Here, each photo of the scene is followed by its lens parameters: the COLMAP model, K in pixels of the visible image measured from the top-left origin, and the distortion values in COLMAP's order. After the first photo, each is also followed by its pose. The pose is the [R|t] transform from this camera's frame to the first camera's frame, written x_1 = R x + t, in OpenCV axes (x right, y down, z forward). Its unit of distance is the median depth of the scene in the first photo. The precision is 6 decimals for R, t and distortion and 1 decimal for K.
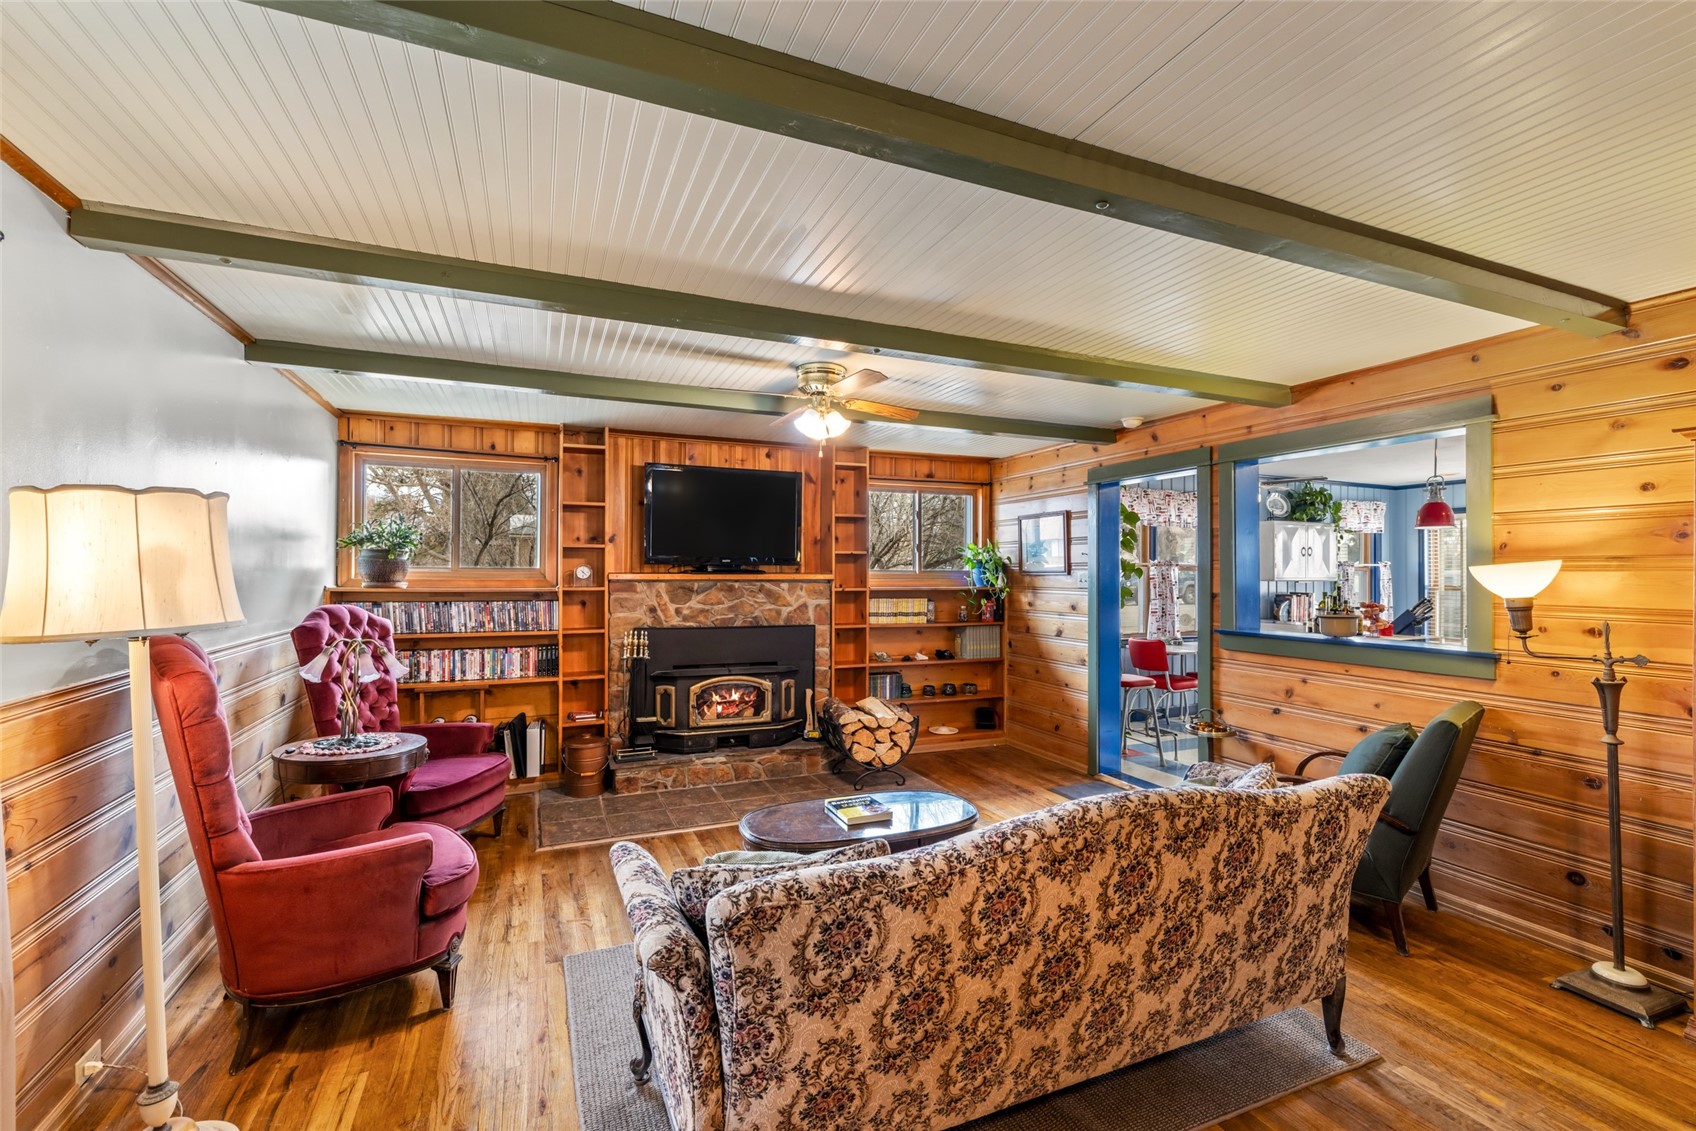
lens RADIAL K [[732.5, 0, 846.5], [0, 732.5, 563.6], [0, 0, 1]] dist [-0.001432, 0.000047]
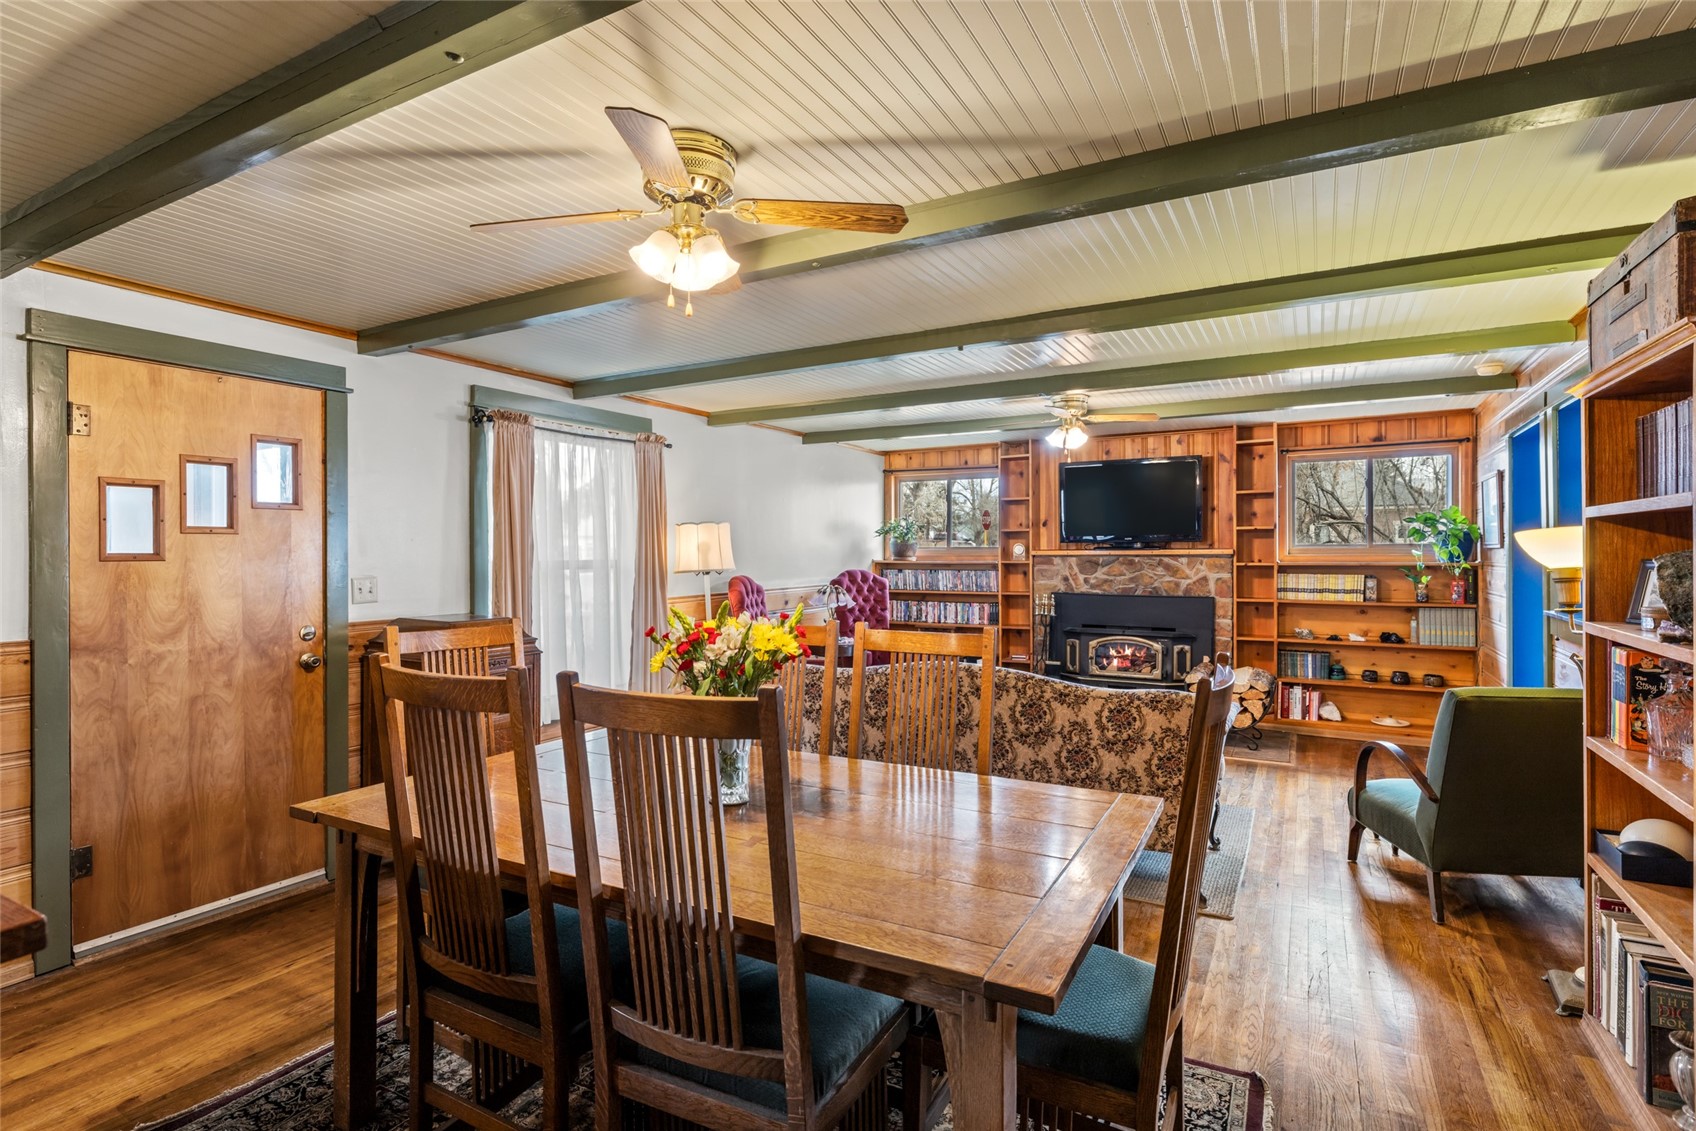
lens RADIAL K [[838.8, 0, 843.1], [0, 838.8, 554.3], [0, 0, 1]] dist [0.000277, -0.000016]
pose [[0.606700, -0.004838, -0.794916, 0.642036], [0.017371, 0.999823, 0.007172, 0.003558], [0.794741, -0.018159, 0.606677, -0.180904]]
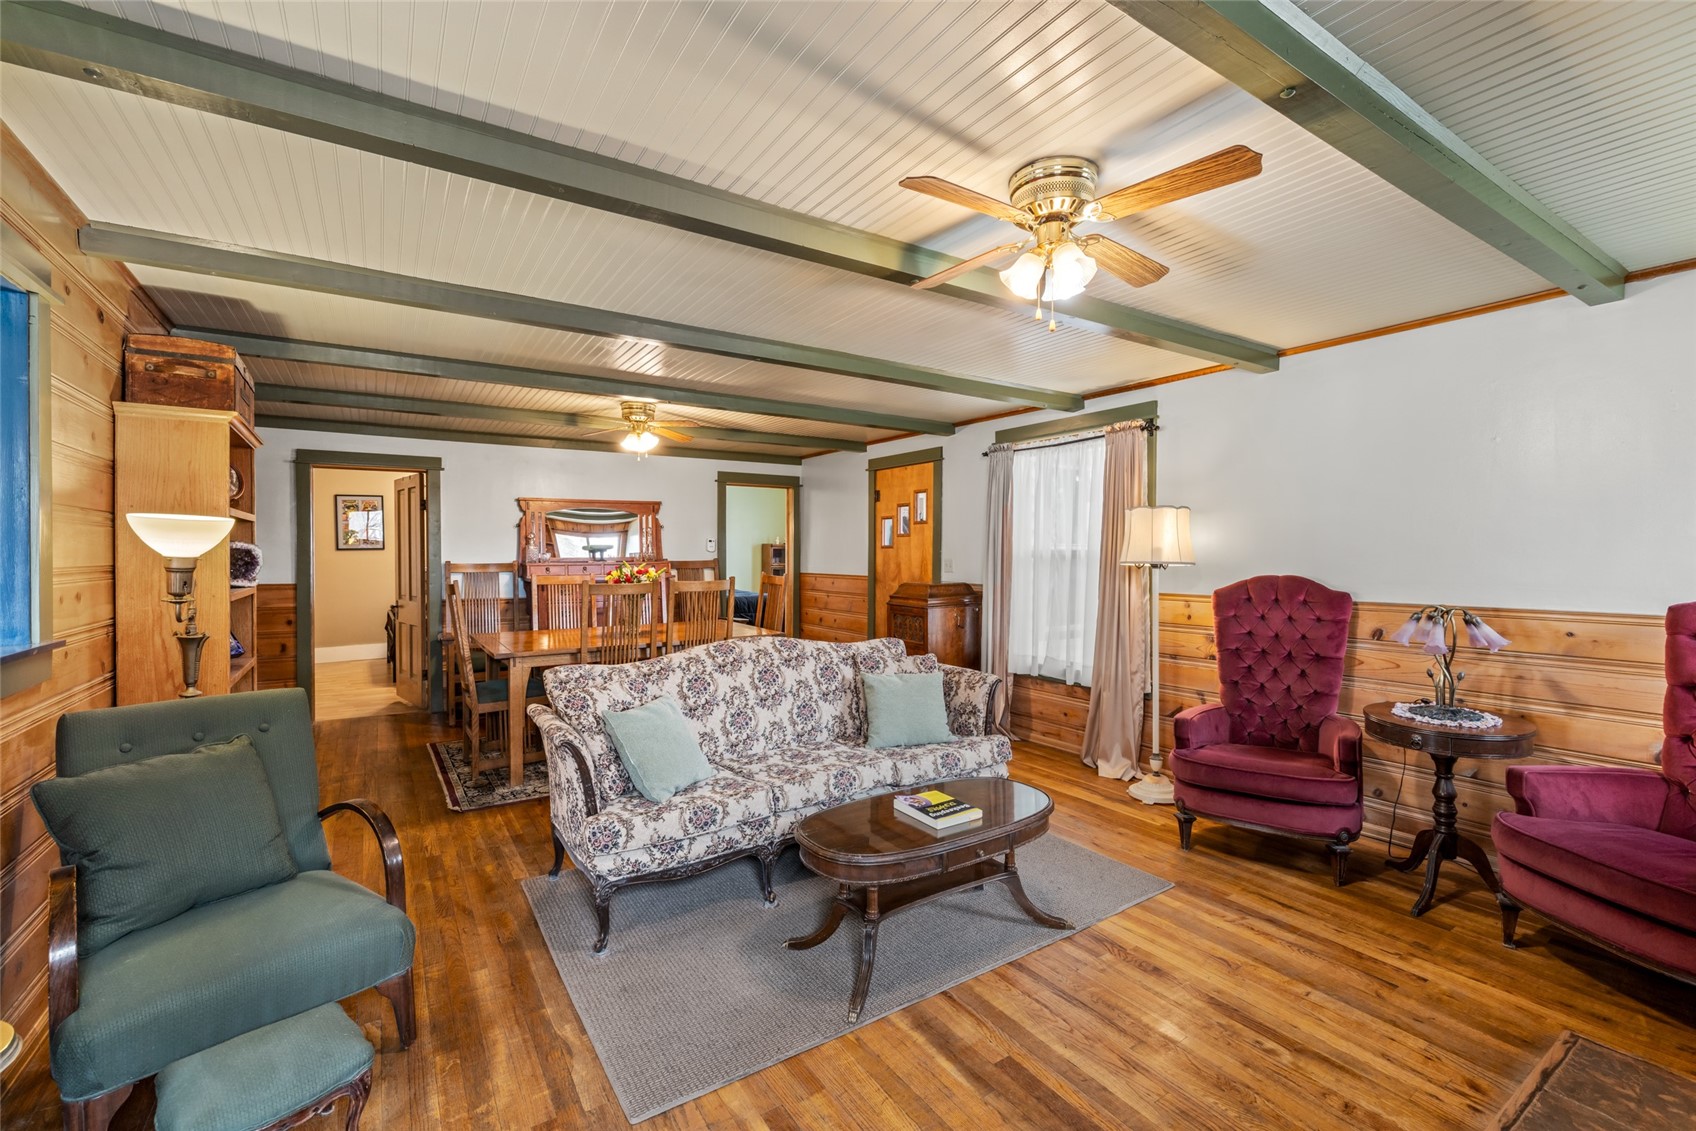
lens RADIAL K [[726.7, 0, 848.0], [0, 726.7, 565.5], [0, 0, 1]] dist [-0.000587, -0.000125]
pose [[-0.985637, -0.000448, -0.168880, 0.154109], [-0.001725, 0.999971, 0.007415, 0.025939], [0.168872, 0.007600, -0.985609, 1.072551]]
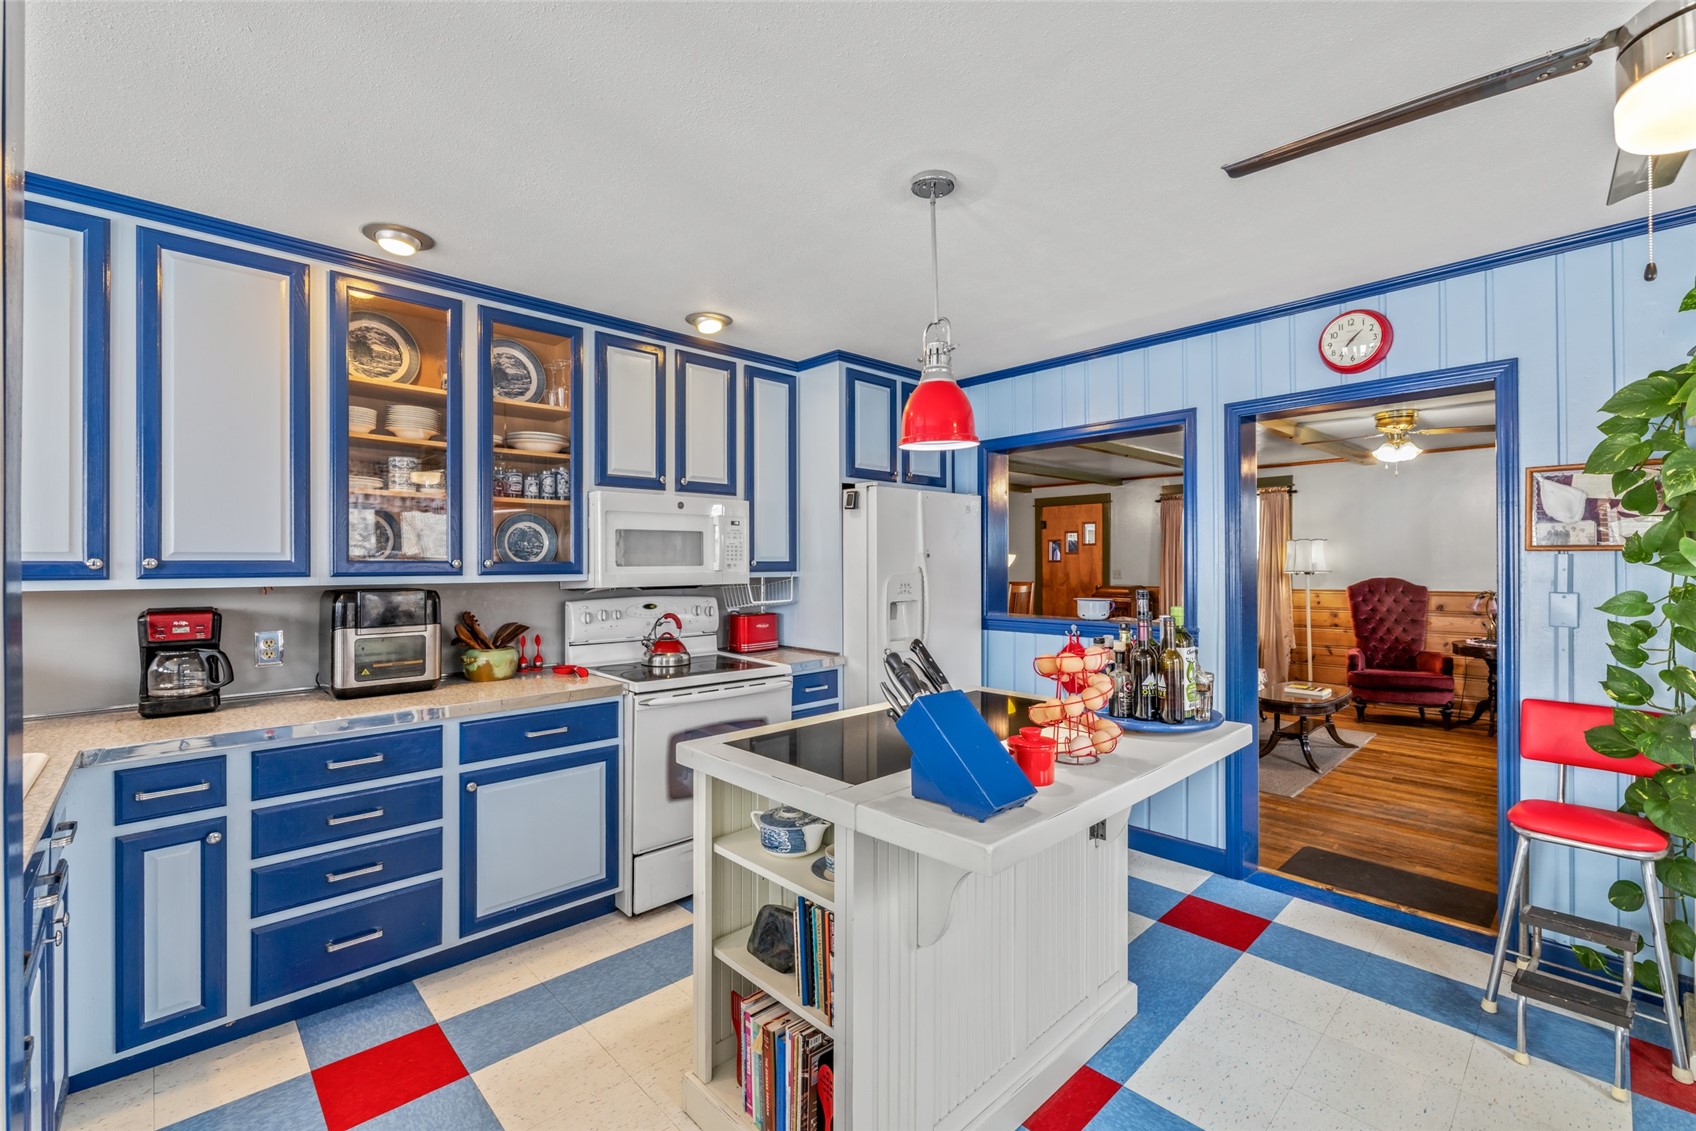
lens RADIAL K [[726.7, 0, 848.0], [0, 726.7, 565.5], [0, 0, 1]] dist [-0.000587, -0.000125]
pose [[-0.939548, -0.000243, -0.342416, 0.995657], [0.002572, 0.999967, -0.007767, 0.025646], [0.342407, -0.008178, -0.939516, 1.349575]]
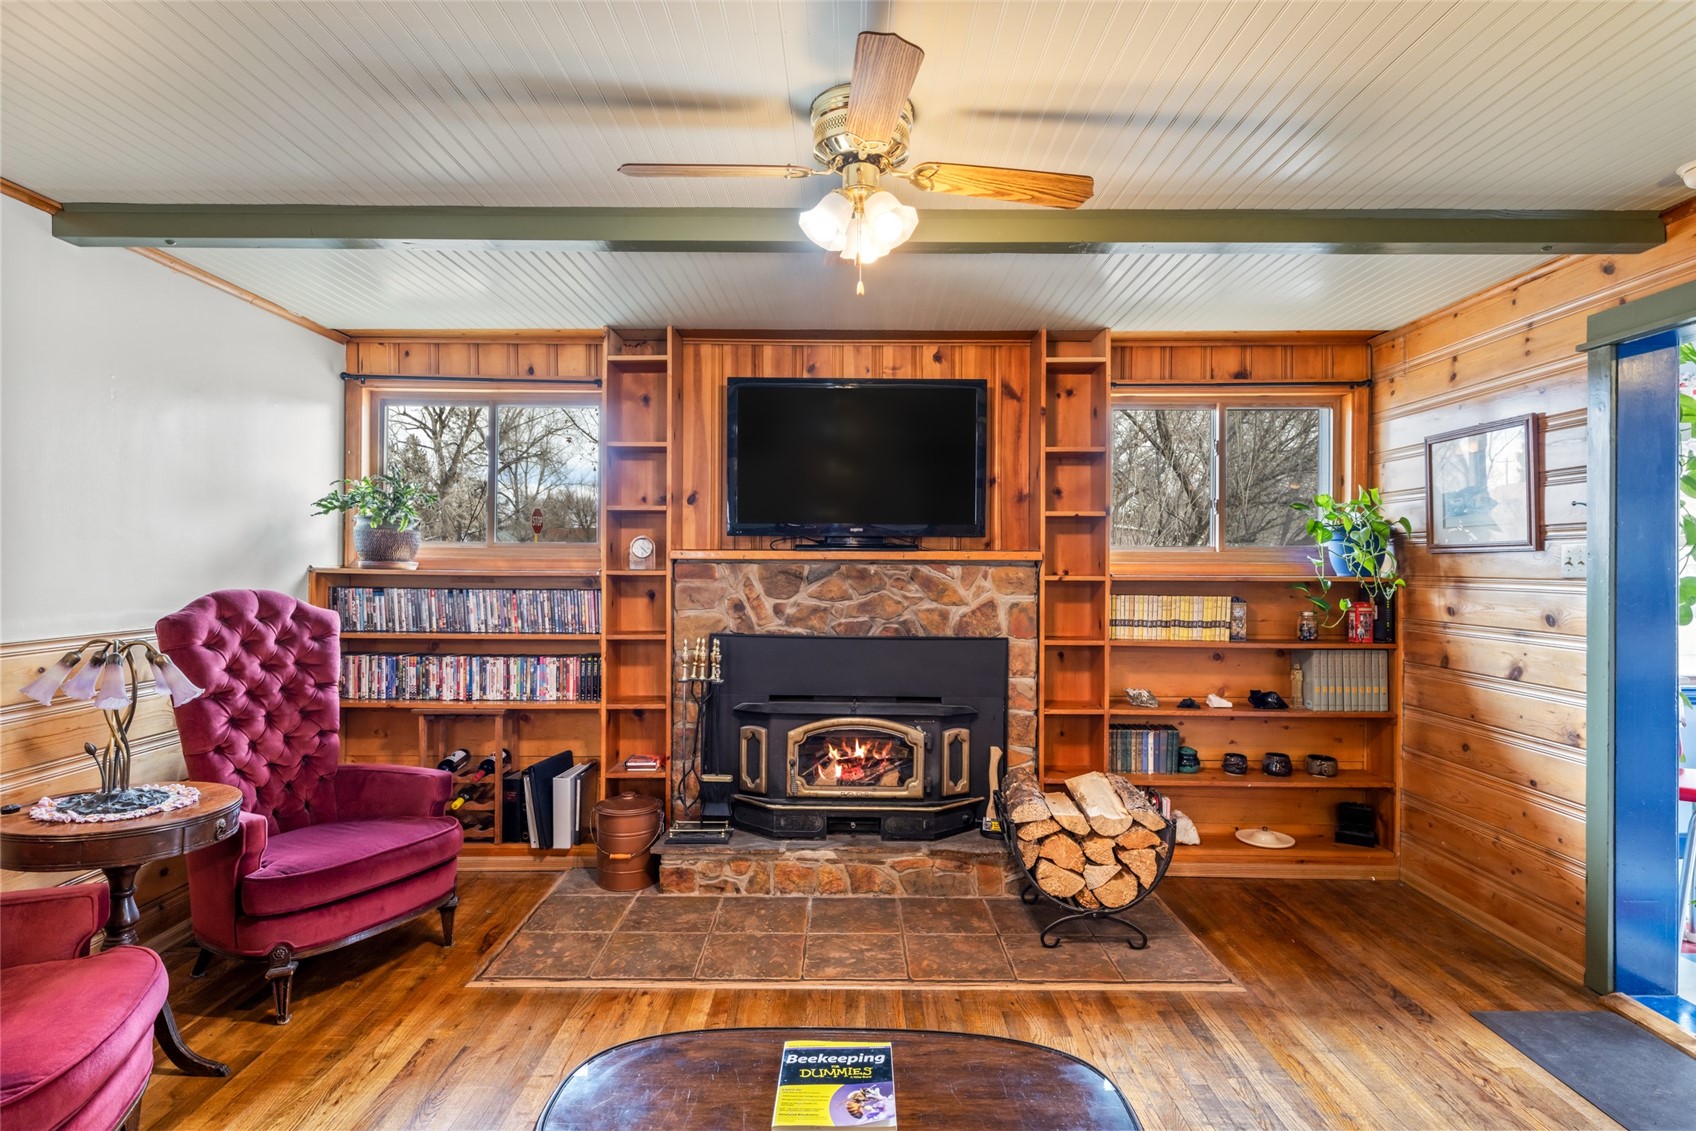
lens RADIAL K [[892.7, 0, 847.6], [0, 892.7, 563.5], [0, 0, 1]] dist [0.002689, 0.000017]
pose [[0.917931, 0.000833, -0.396740, 0.130996], [0.003261, 0.999948, 0.009645, 0.017887], [0.396727, -0.010147, 0.917880, 0.314470]]
